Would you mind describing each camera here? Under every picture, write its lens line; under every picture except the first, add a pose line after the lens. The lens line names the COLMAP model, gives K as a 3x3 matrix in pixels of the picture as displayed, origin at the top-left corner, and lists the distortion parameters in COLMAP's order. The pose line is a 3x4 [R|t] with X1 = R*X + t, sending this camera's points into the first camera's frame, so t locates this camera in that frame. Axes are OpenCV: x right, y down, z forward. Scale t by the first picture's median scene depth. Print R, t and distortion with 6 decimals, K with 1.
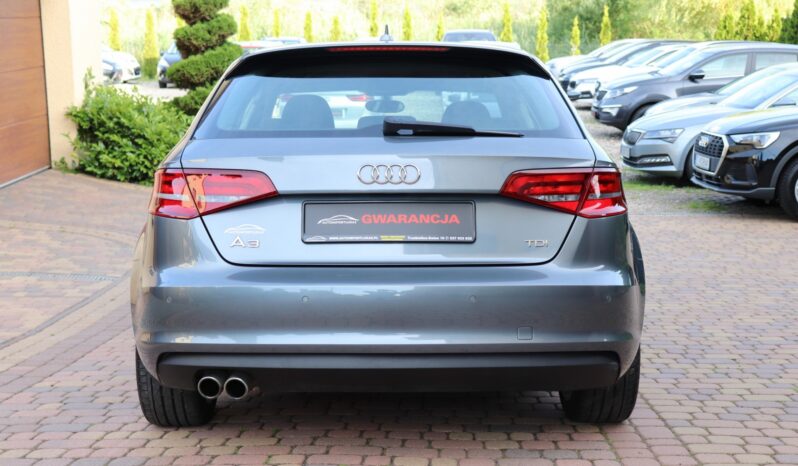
lens RADIAL K [[1254.4, 0, 399.0], [0, 1254.4, 233.0], [0, 0, 1]] dist [0.034503, -0.010288]
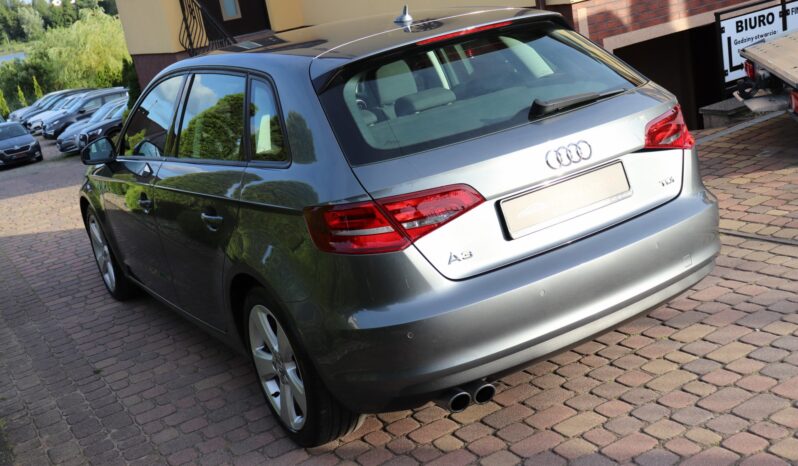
lens RADIAL K [[924.7, 0, 399.0], [0, 924.7, 233.0], [0, 0, 1]] dist [-0.115006, 0.379940]
pose [[0.843386, -0.284590, 0.455750, -0.099086], [0.266947, 0.958056, 0.104253, 0.065437], [-0.466303, 0.033736, 0.883981, -0.693452]]
